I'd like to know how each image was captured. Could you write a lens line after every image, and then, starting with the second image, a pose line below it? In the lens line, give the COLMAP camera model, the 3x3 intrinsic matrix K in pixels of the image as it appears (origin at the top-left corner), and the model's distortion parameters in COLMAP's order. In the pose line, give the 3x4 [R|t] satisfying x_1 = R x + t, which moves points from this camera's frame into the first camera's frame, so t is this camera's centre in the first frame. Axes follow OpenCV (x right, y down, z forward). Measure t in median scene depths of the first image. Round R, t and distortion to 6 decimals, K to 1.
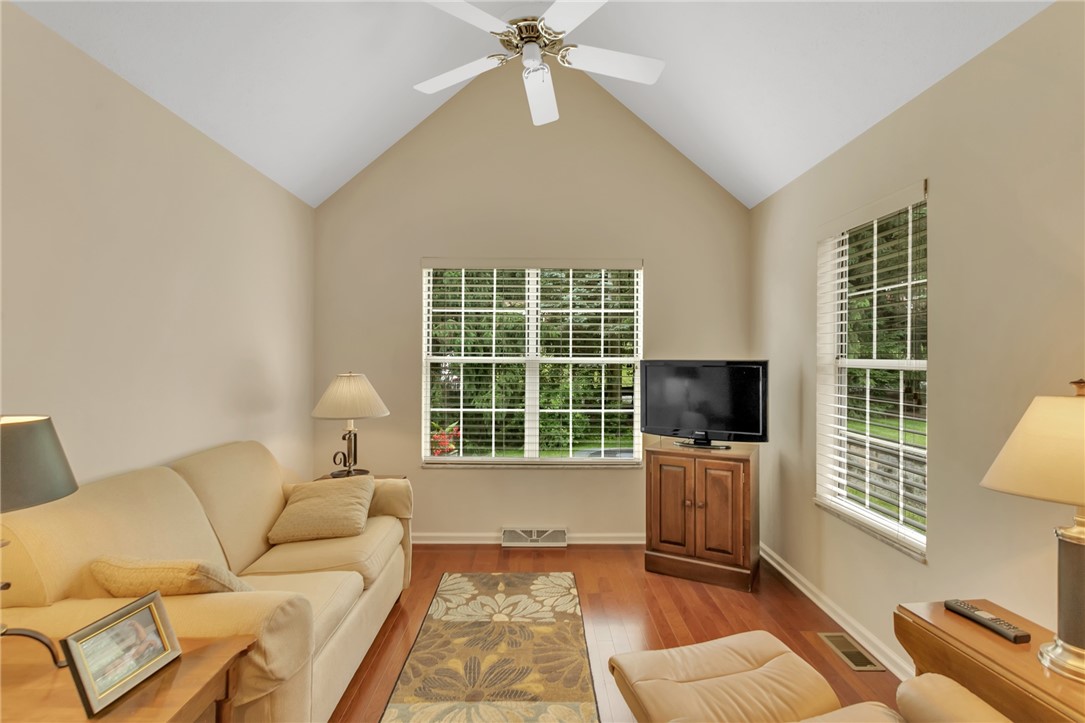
lens RADIAL K [[504.4, 0, 538.1], [0, 504.4, 356.3], [0, 0, 1]] dist [0.003552, 0.000133]
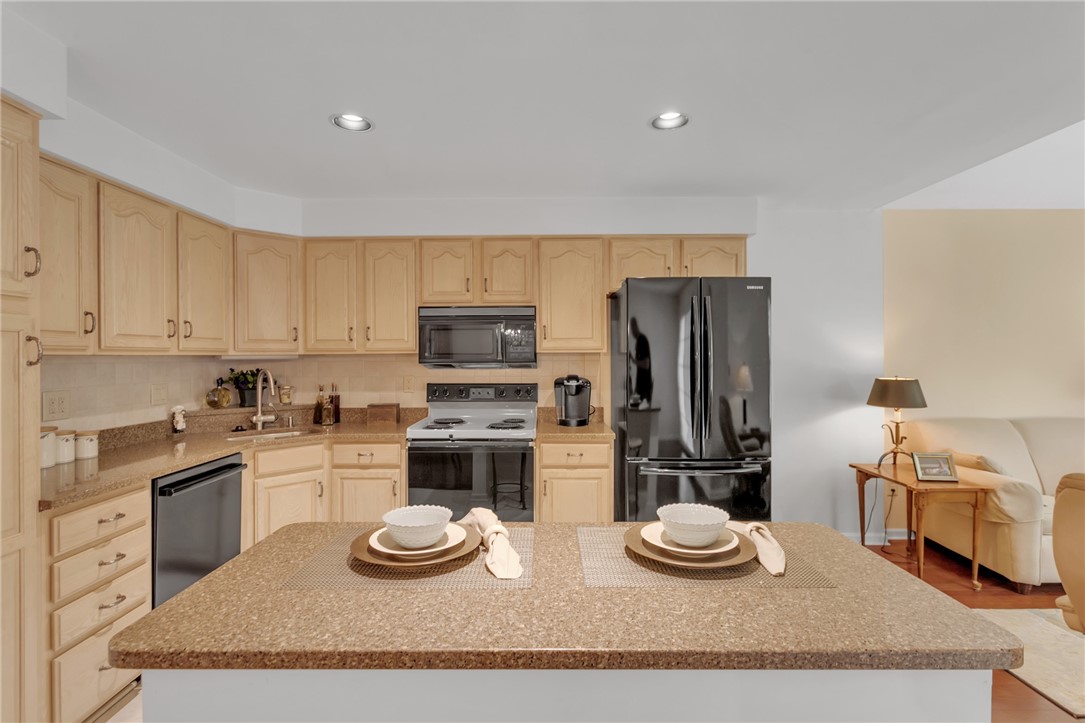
lens RADIAL K [[519.6, 0, 541.5], [0, 519.6, 356.8], [0, 0, 1]] dist [0.002183, 0.000648]
pose [[-0.003212, -0.003212, -0.999990, 0.706498], [-0.000930, 0.999994, -0.003209, 0.007676], [0.999994, 0.000920, -0.003215, -0.382633]]
